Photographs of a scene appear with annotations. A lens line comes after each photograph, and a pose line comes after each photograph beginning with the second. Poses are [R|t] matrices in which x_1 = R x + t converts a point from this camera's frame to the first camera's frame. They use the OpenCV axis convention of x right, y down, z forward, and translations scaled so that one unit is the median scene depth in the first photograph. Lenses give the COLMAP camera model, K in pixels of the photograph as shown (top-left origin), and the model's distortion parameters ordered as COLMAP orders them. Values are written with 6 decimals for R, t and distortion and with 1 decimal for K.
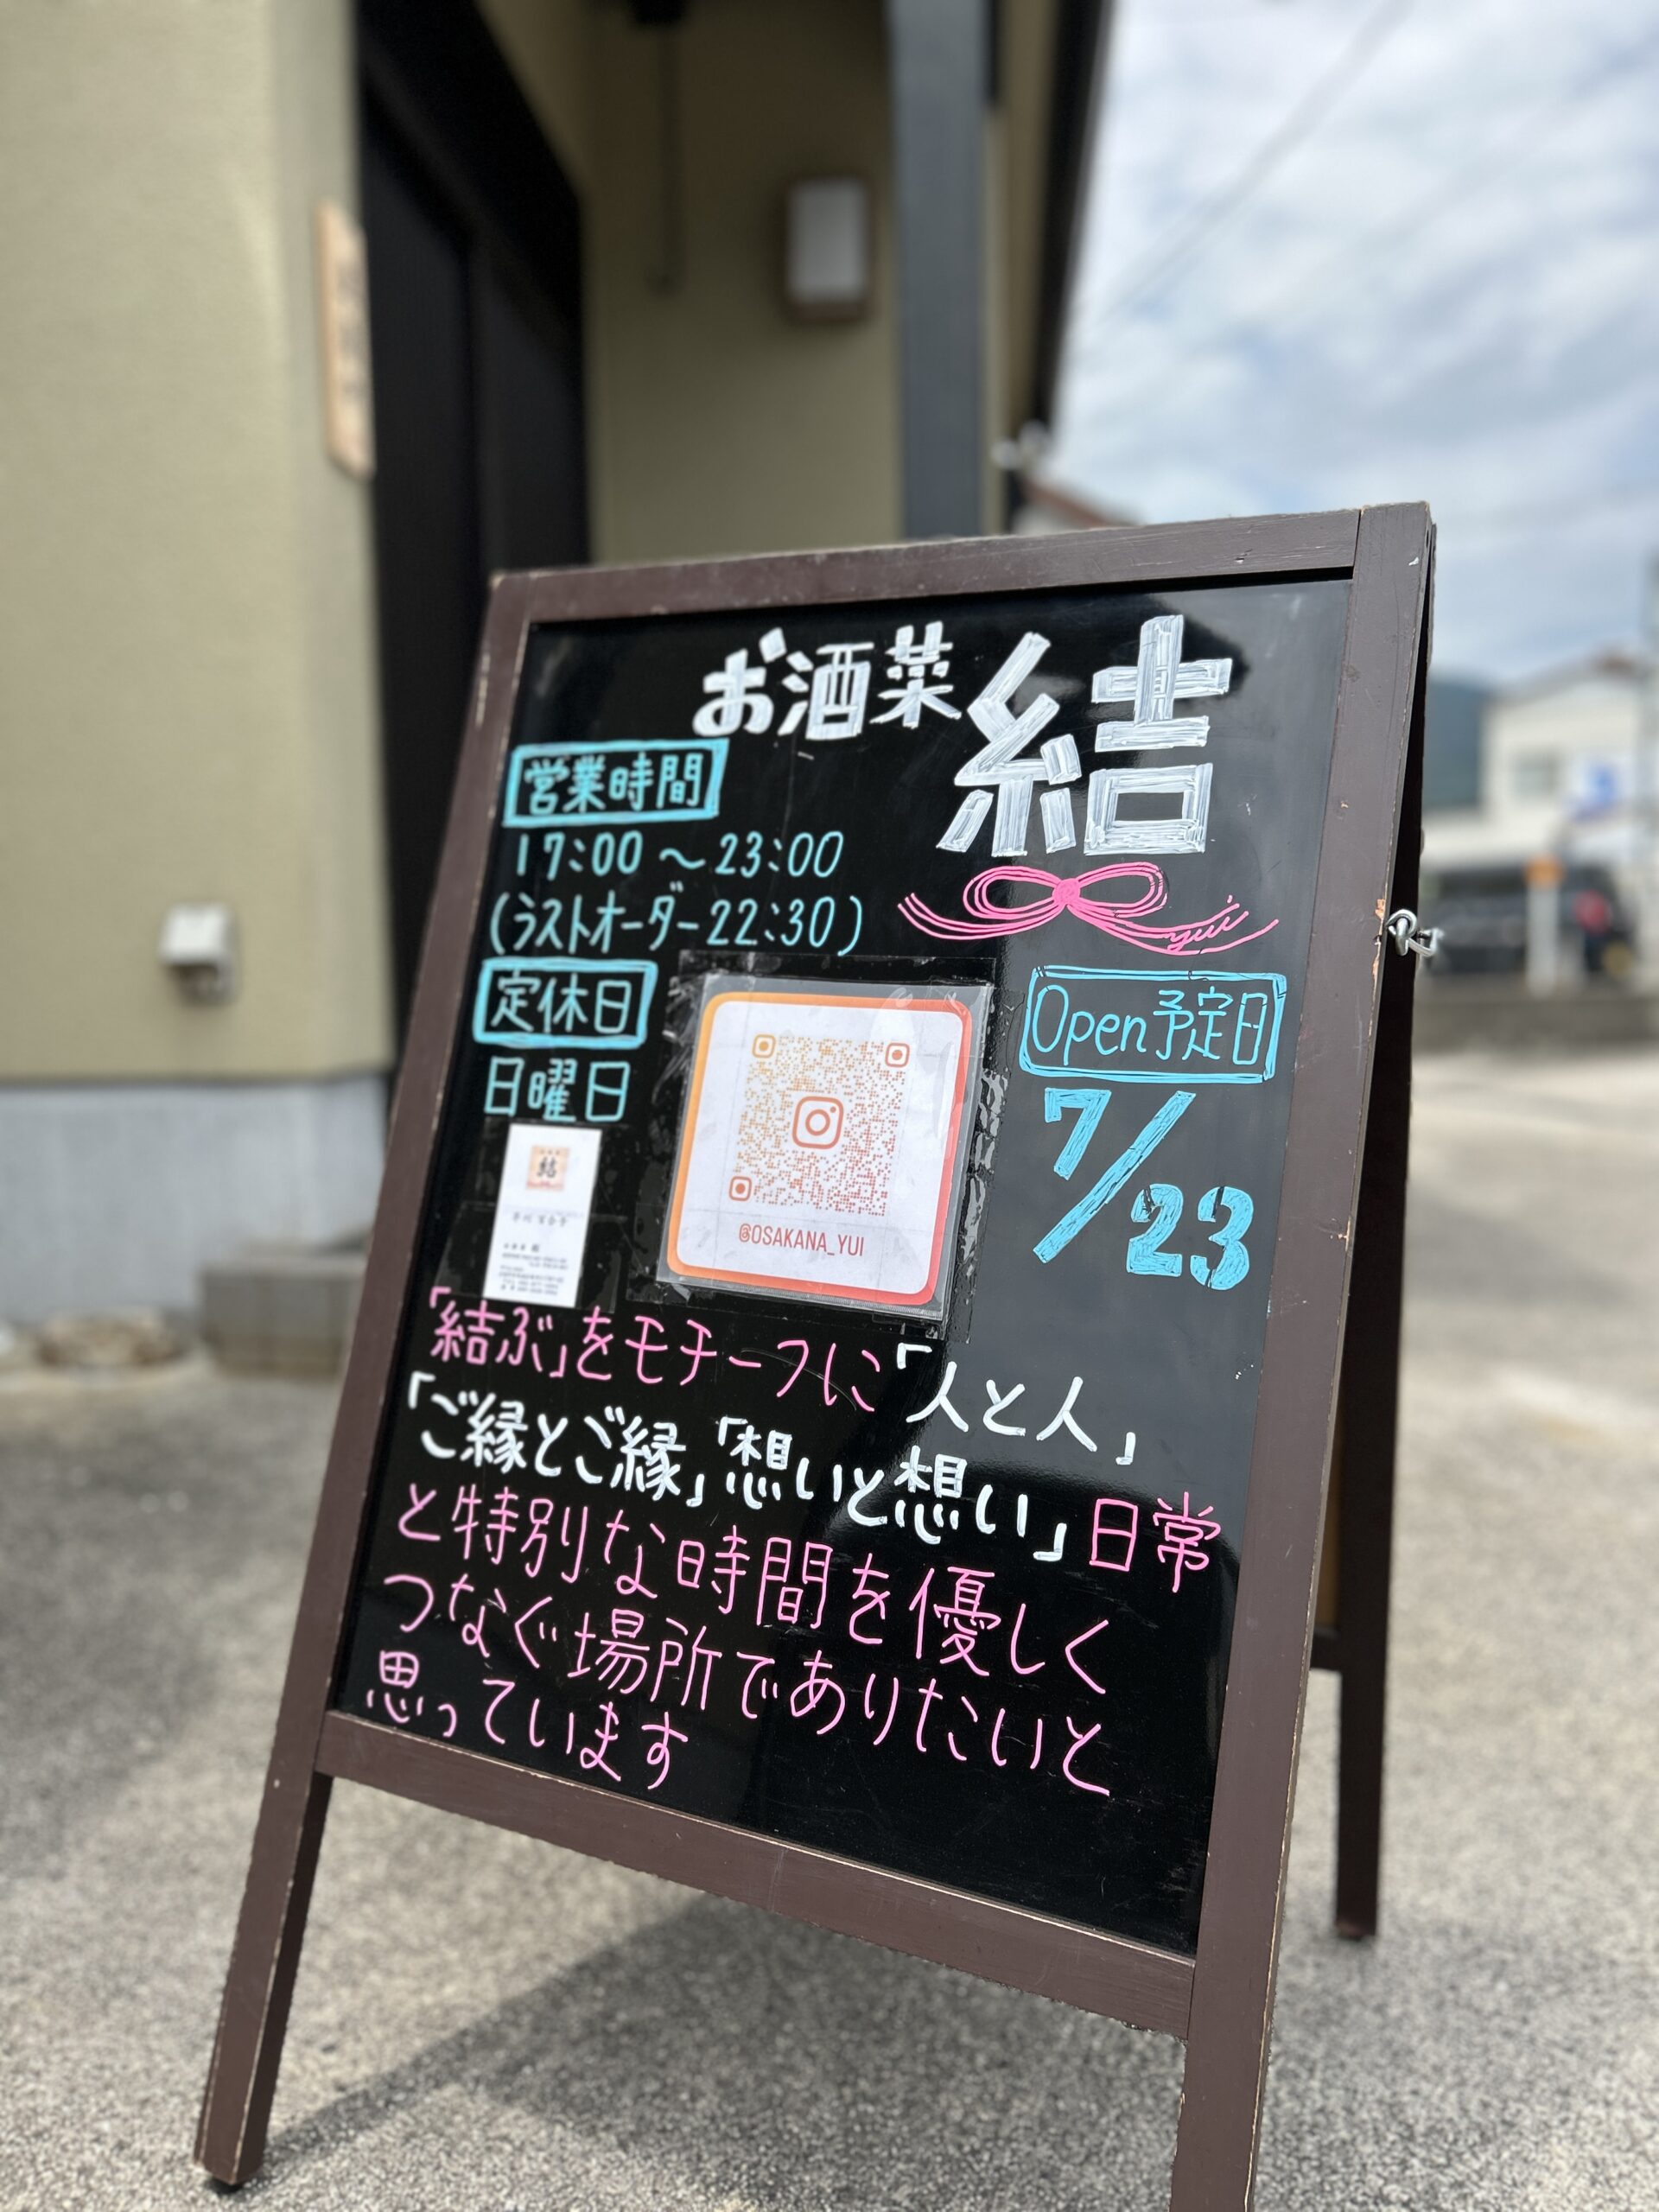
lens RADIAL K [[1691.2, 0, 829.5], [0, 1691.2, 1106.0], [0, 0, 1]] dist [0.090620, -0.069378]
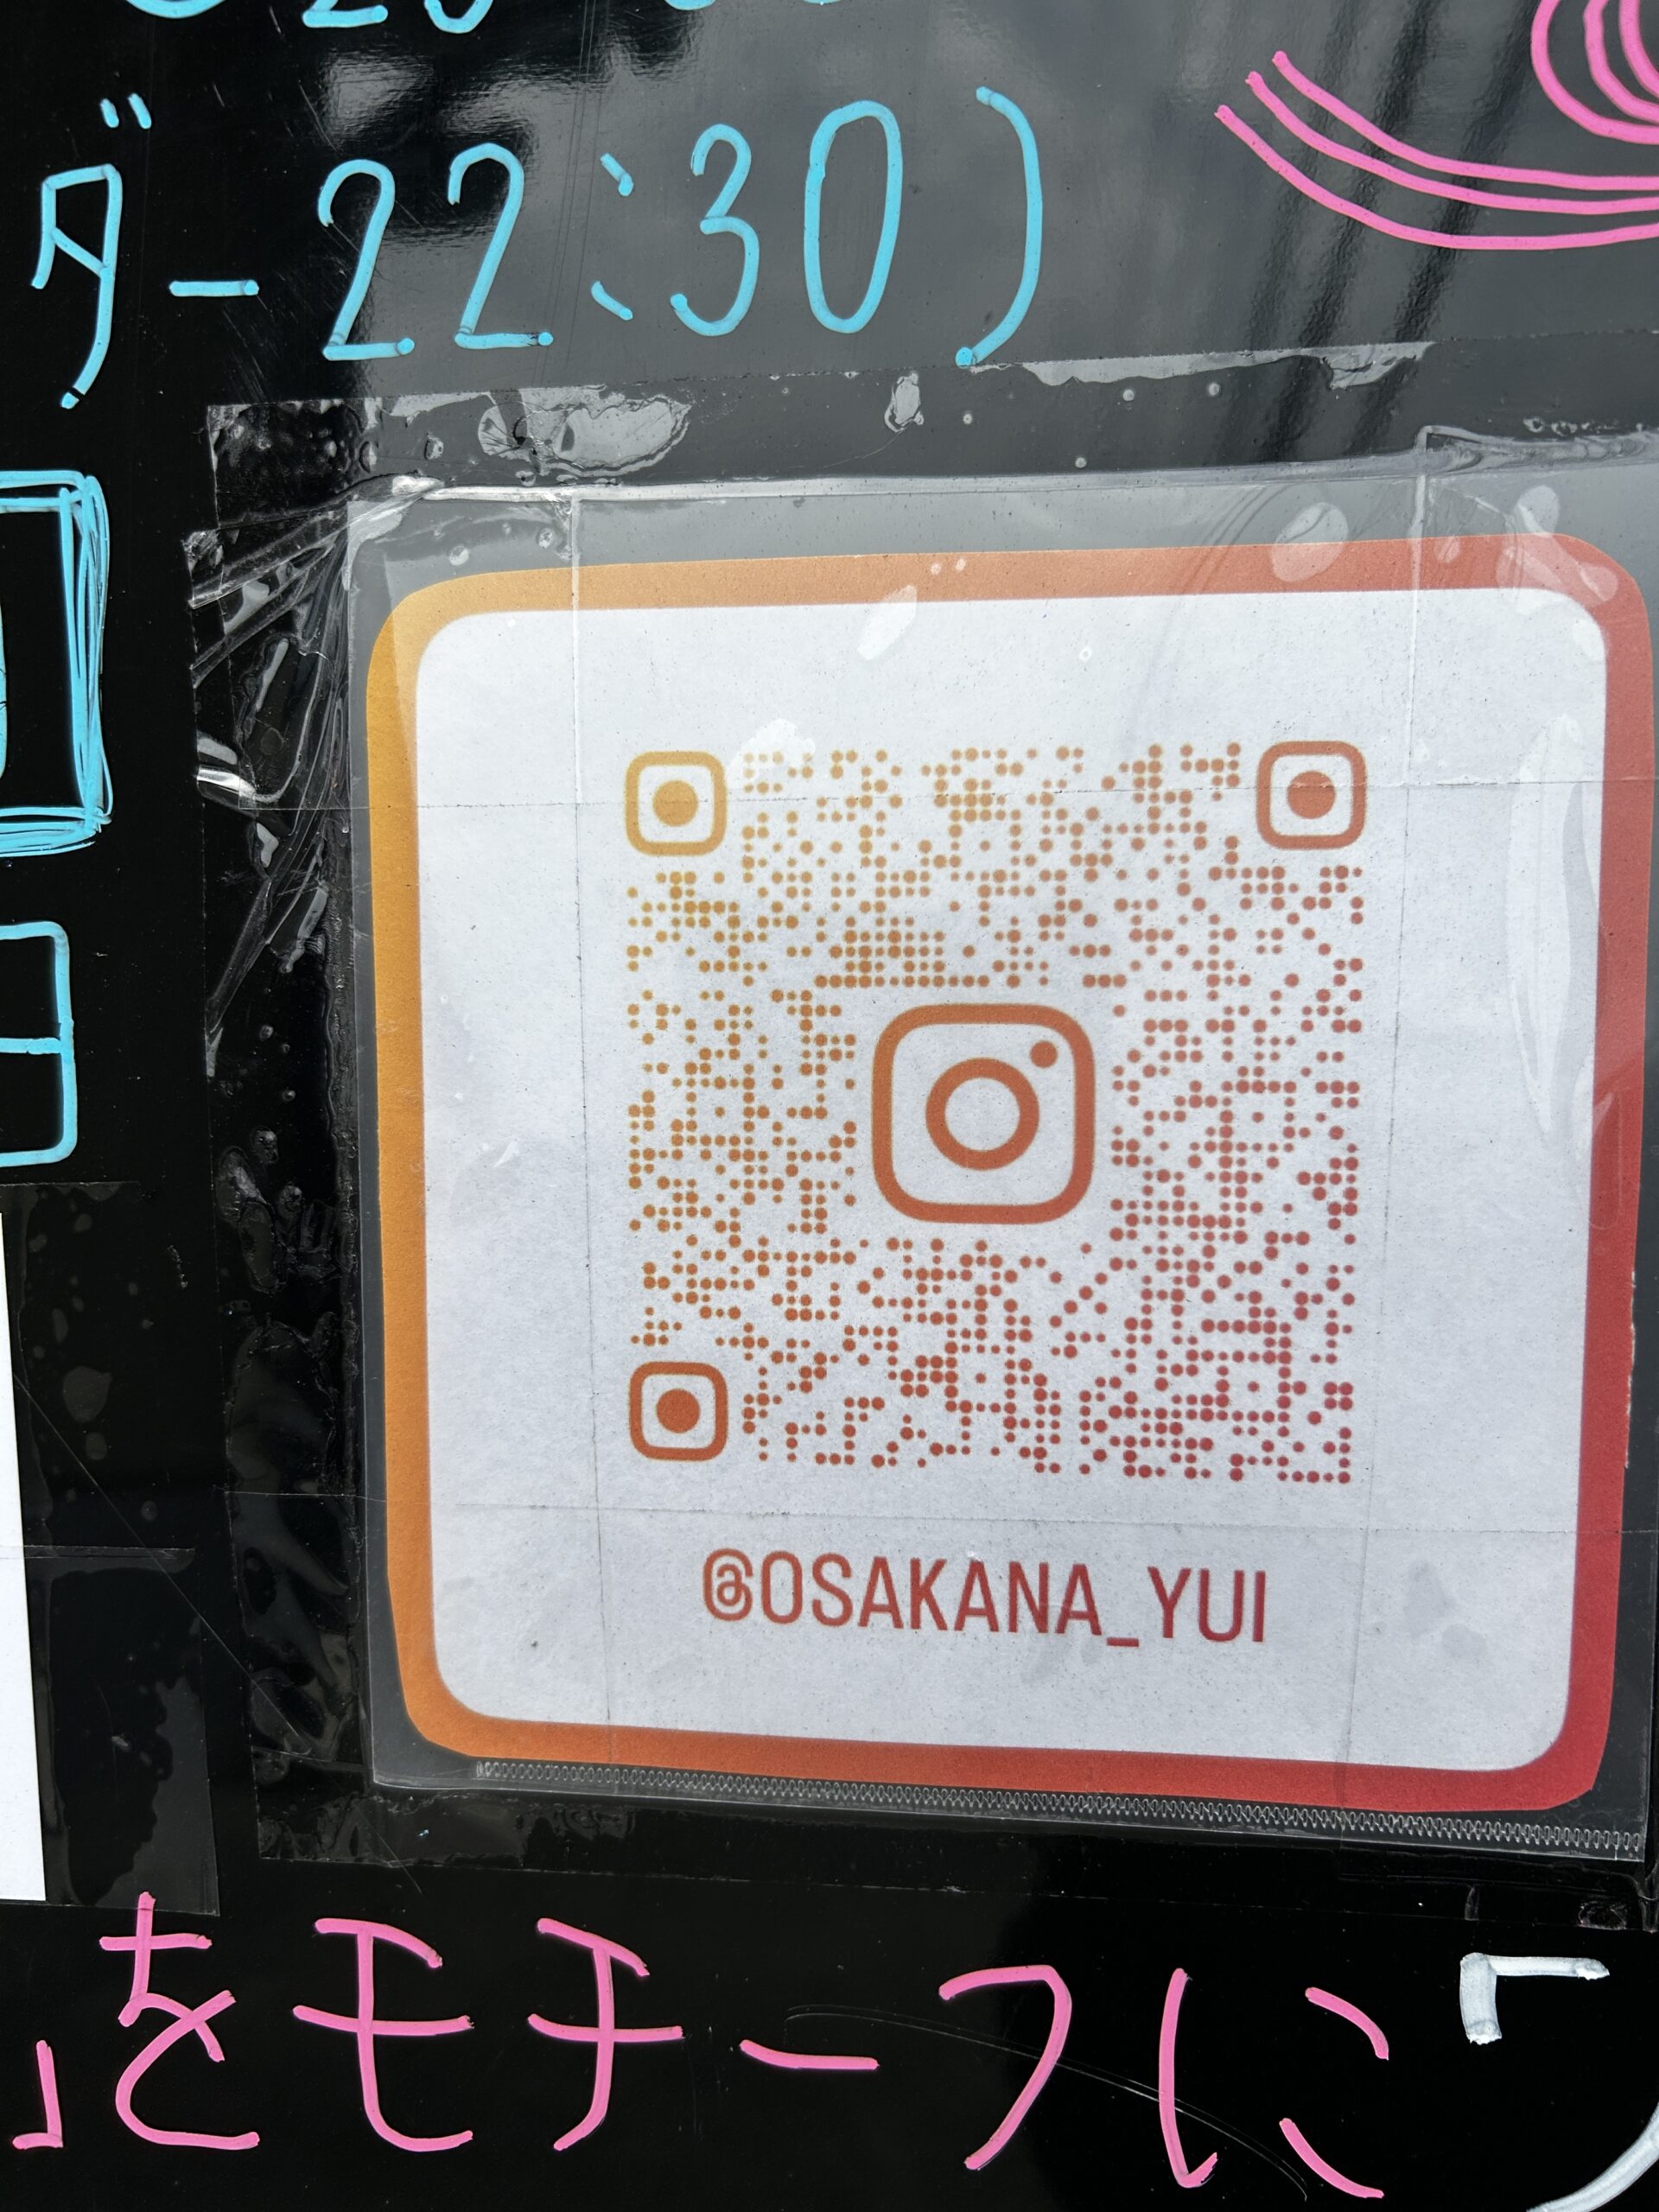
lens RADIAL K [[1483.8, 0, 825.3], [0, 1483.8, 1057.3], [0, 0, 1]] dist [0.029926, -0.039272]
pose [[0.940904, -0.169298, 0.293321, -0.084750], [0.094287, 0.962795, 0.253250, -0.051115], [-0.325283, -0.210628, 0.921861, 0.786467]]
